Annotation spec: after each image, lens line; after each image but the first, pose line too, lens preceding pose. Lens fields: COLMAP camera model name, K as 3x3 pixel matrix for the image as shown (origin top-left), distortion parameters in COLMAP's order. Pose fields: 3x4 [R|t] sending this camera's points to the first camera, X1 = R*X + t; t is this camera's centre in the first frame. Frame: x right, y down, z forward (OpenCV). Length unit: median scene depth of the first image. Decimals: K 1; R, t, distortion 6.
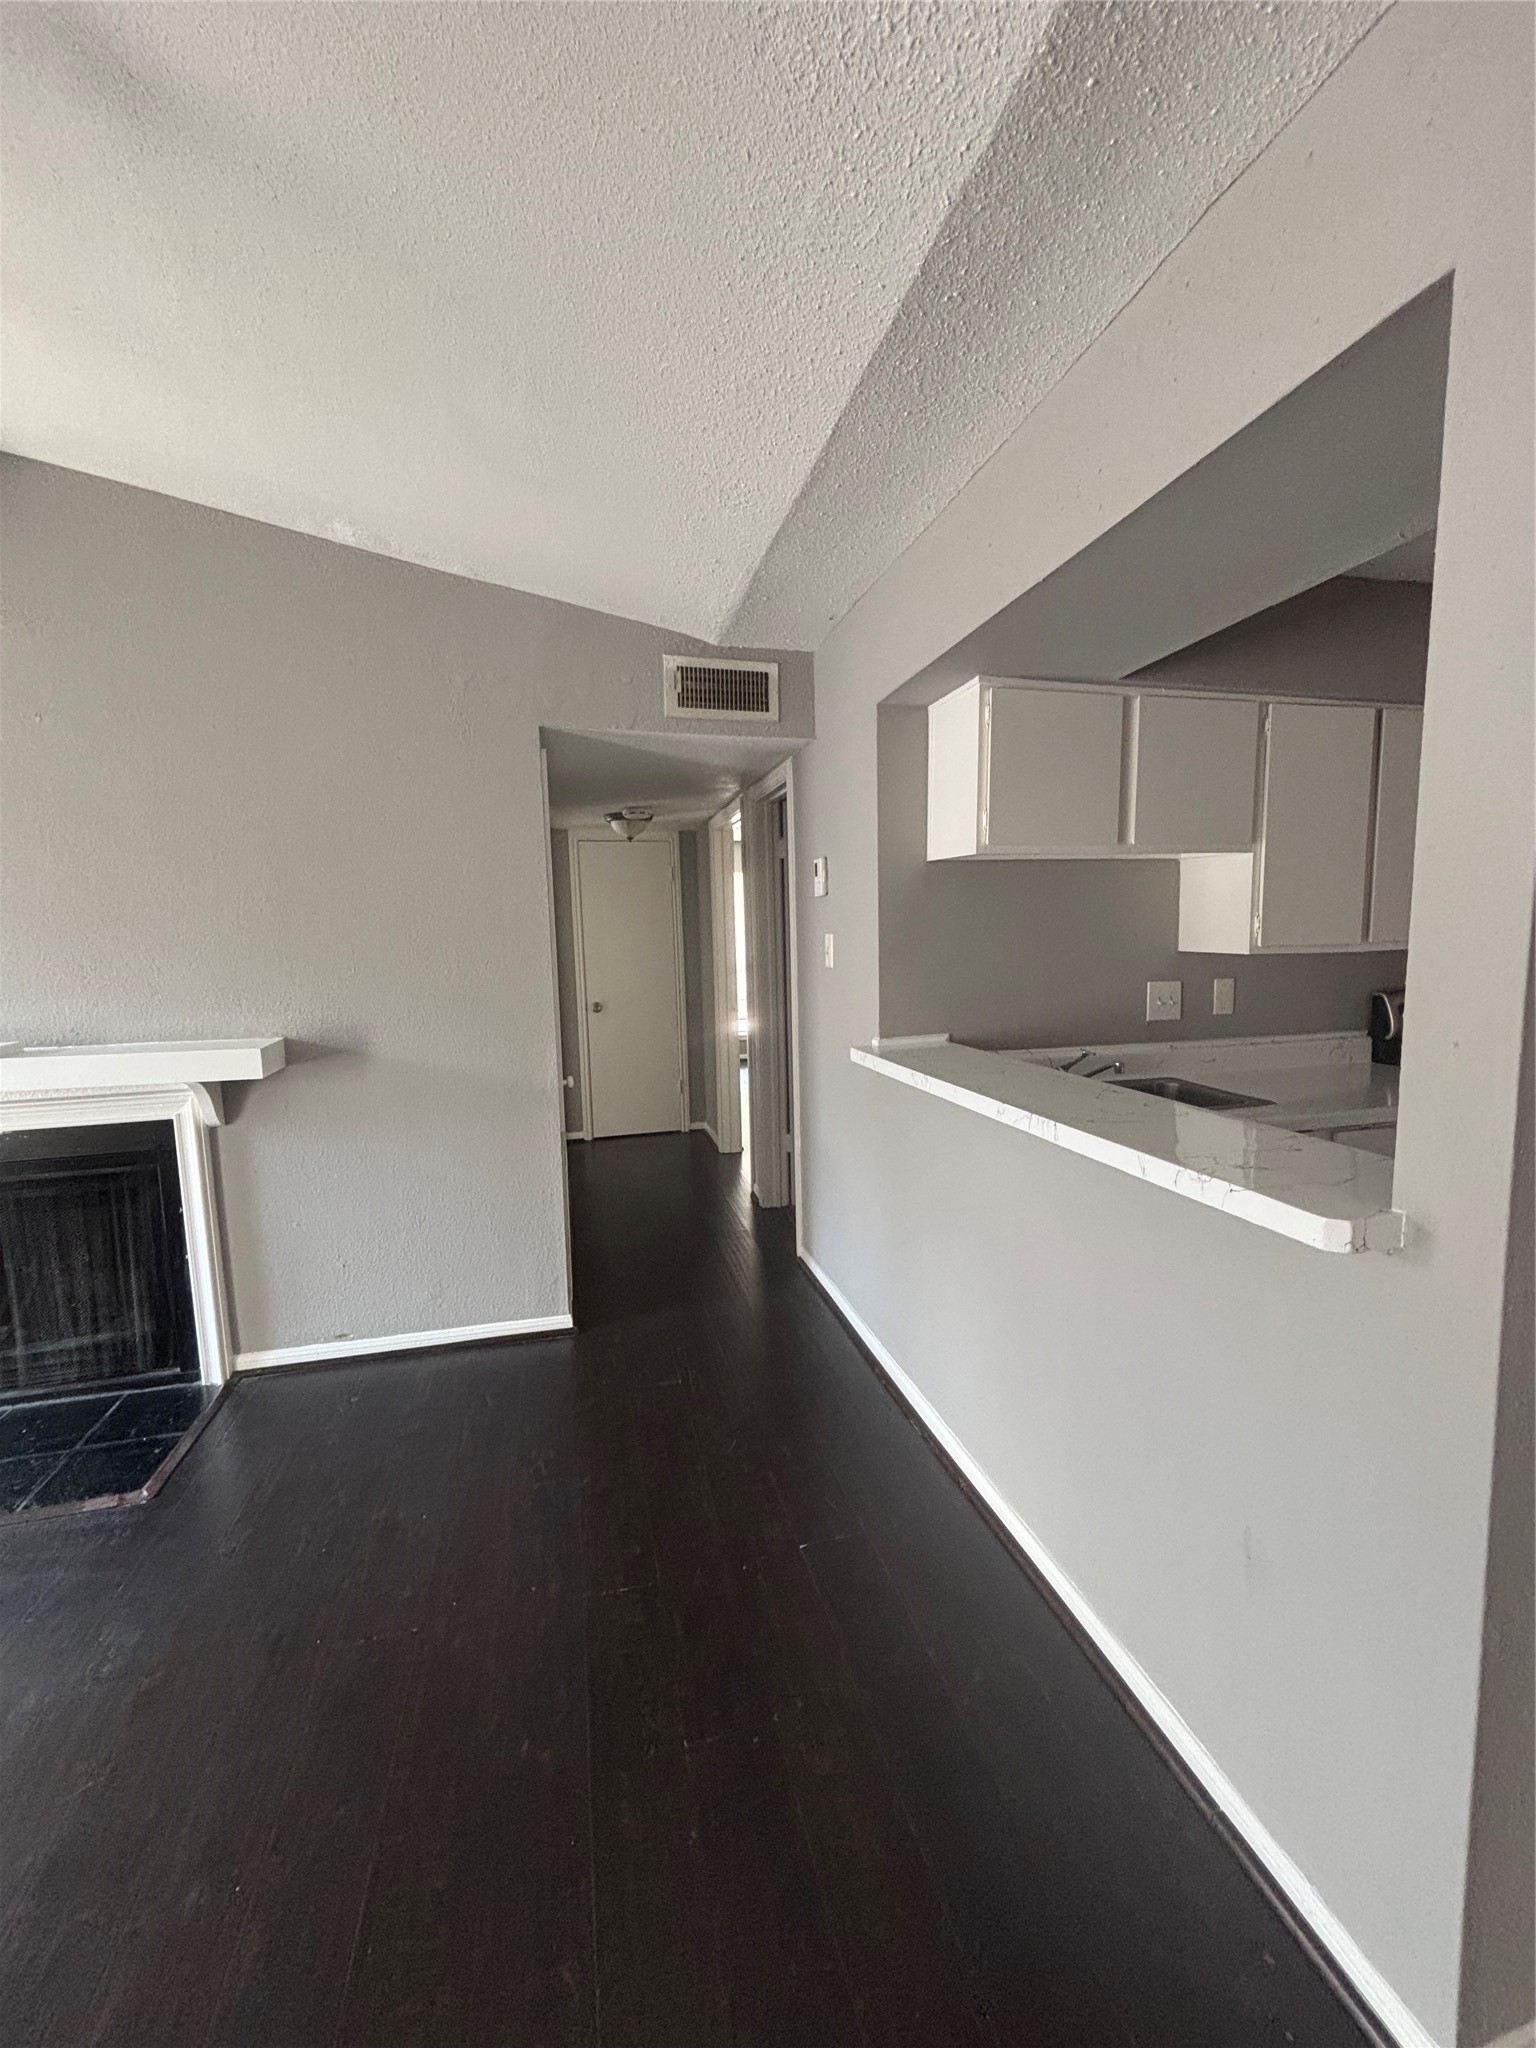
lens RADIAL K [[830.3, 0, 768.0], [0, 830.3, 1024.0], [0, 0, 1]] dist [-0.016907, 0.000029]
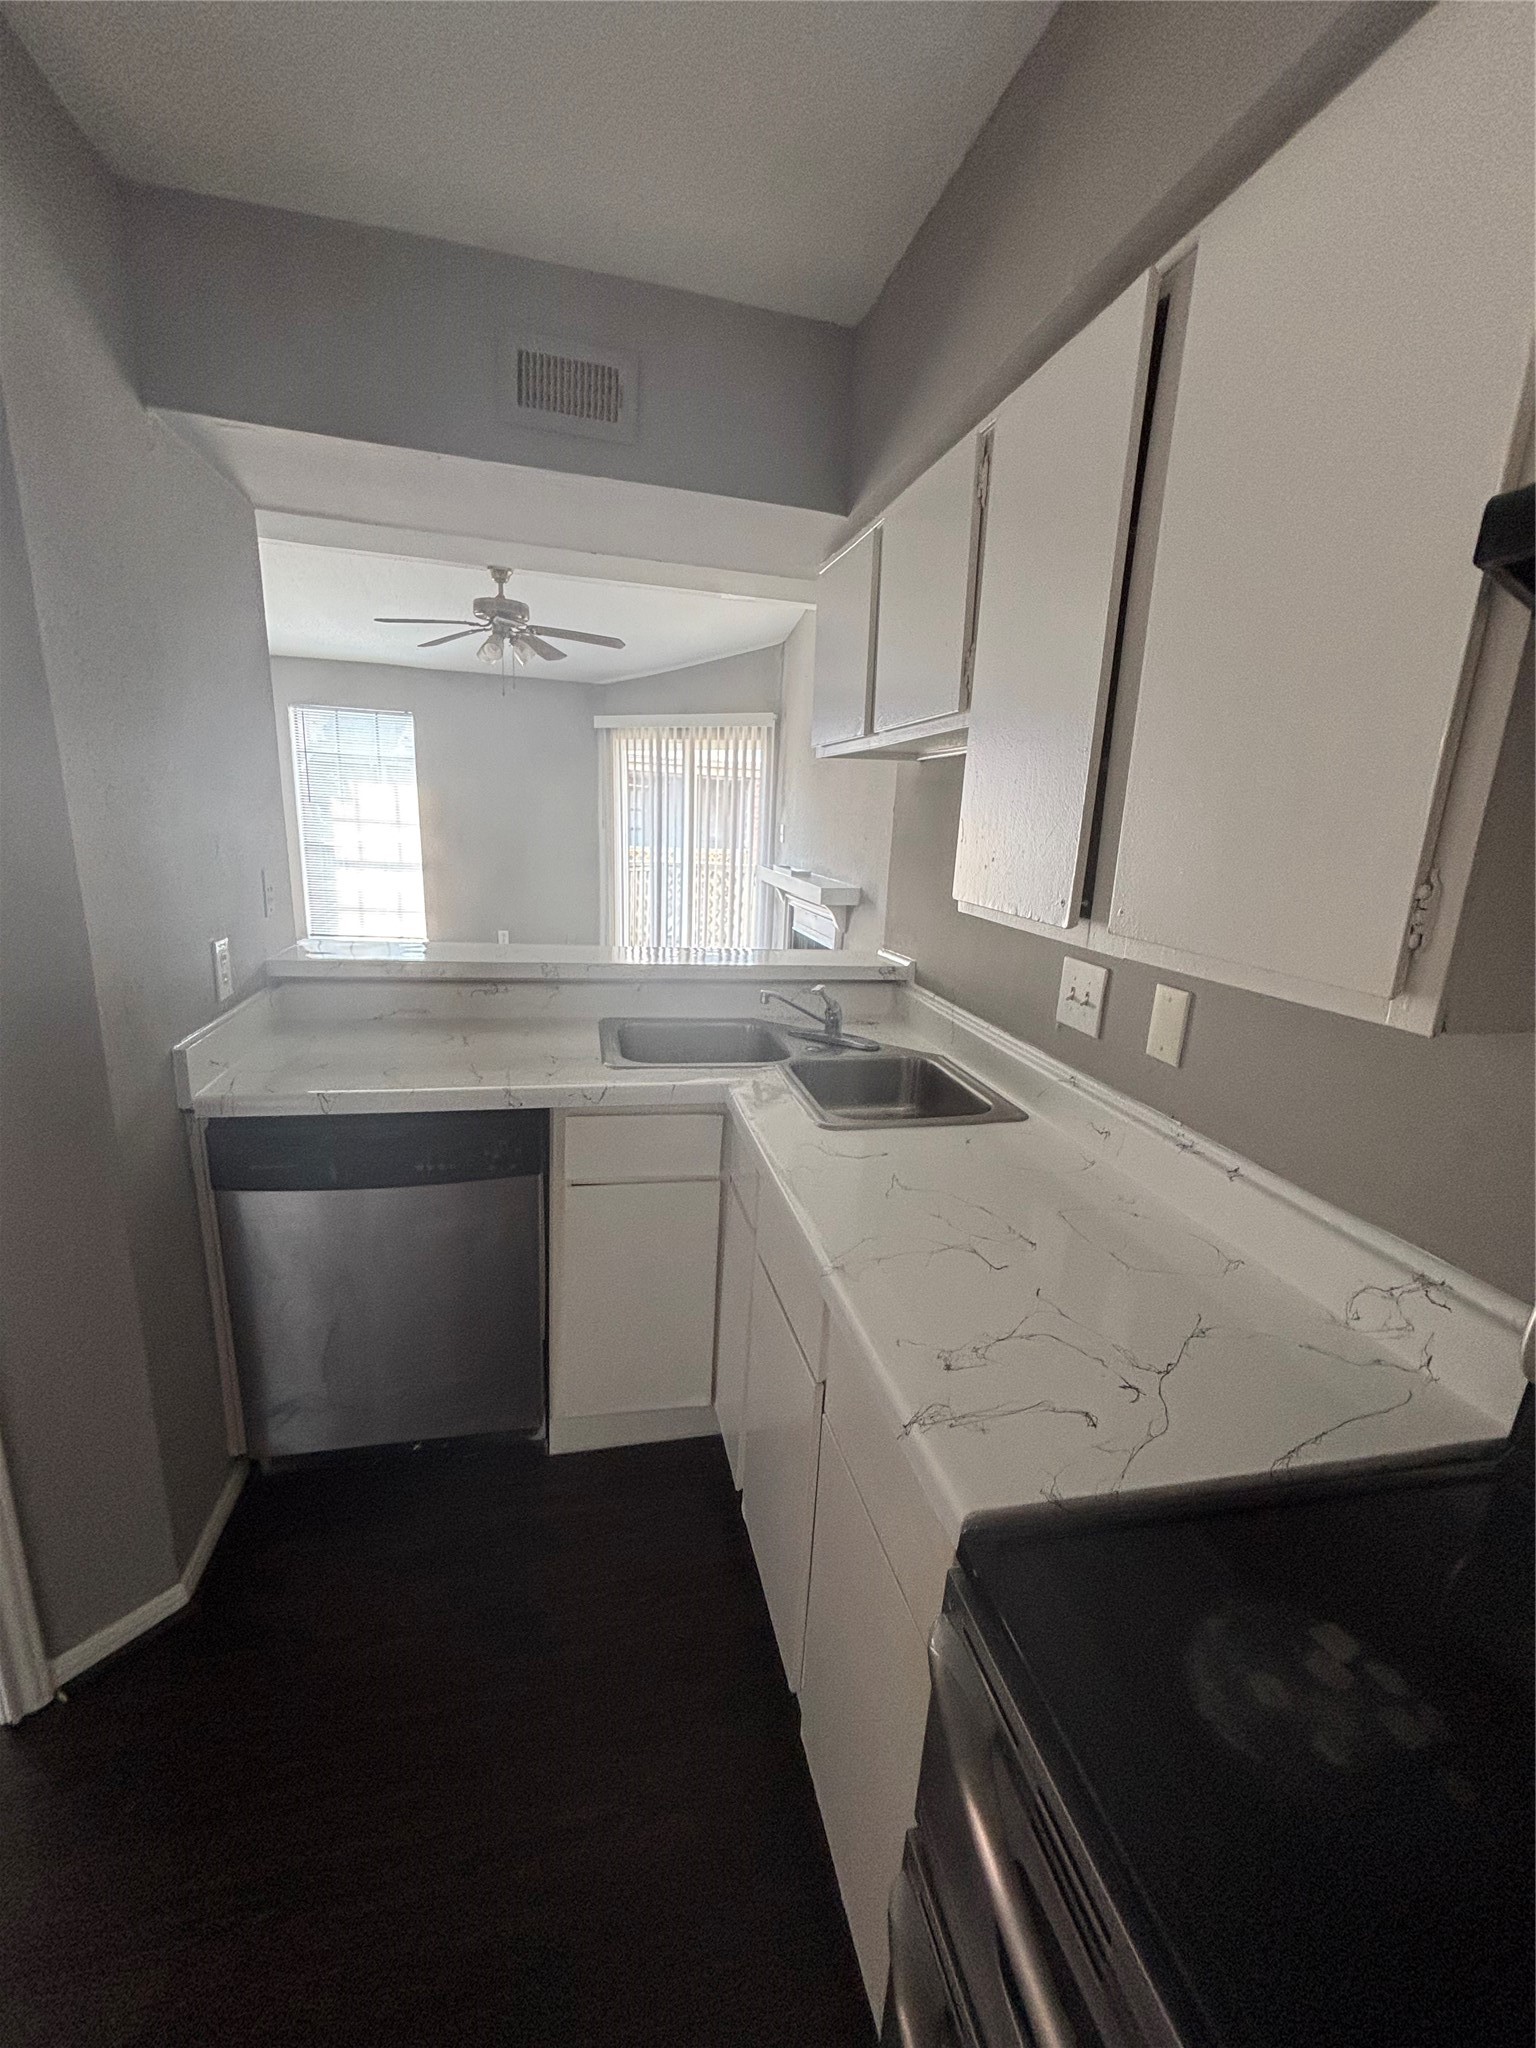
lens RADIAL K [[830.3, 0, 768.0], [0, 830.3, 1024.0], [0, 0, 1]] dist [-0.016907, 0.000029]
pose [[-0.013361, 0.264259, -0.964359, 1.043405], [-0.157337, 0.951875, 0.263018, -0.126333], [0.987455, 0.155244, 0.028860, 0.783132]]
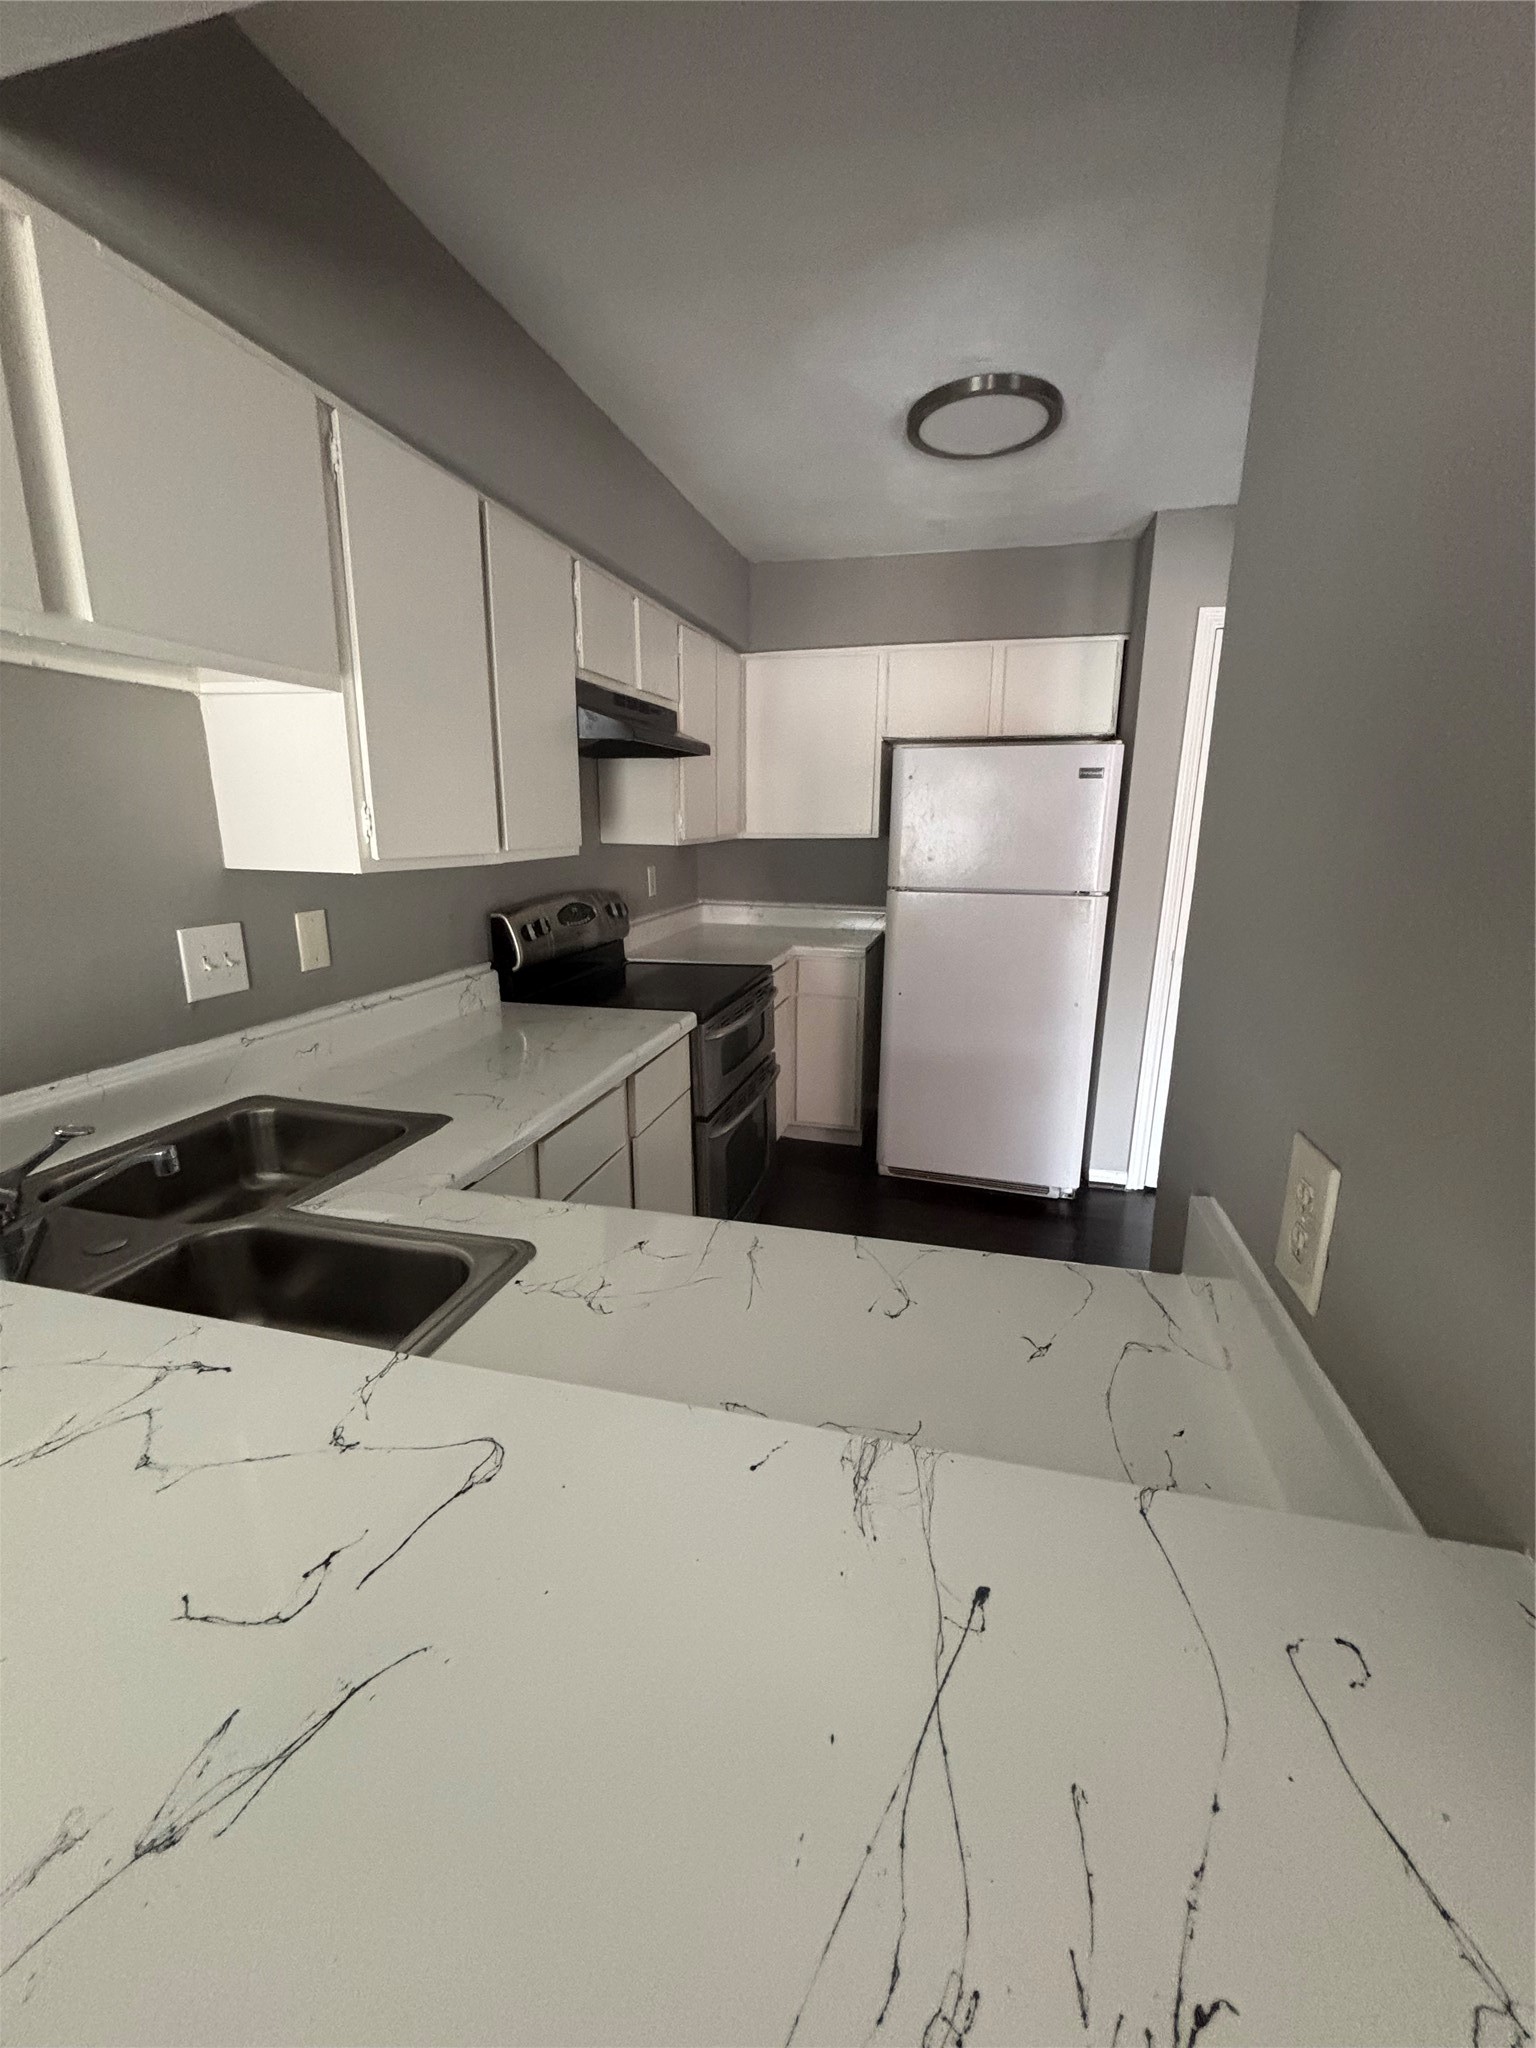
lens RADIAL K [[830.3, 0, 768.0], [0, 830.3, 1024.0], [0, 0, 1]] dist [-0.016907, 0.000029]
pose [[0.477868, -0.185728, 0.858573, 0.179435], [0.077704, 0.982499, 0.169288, -0.051486], [-0.874988, -0.014183, 0.483937, 0.418026]]
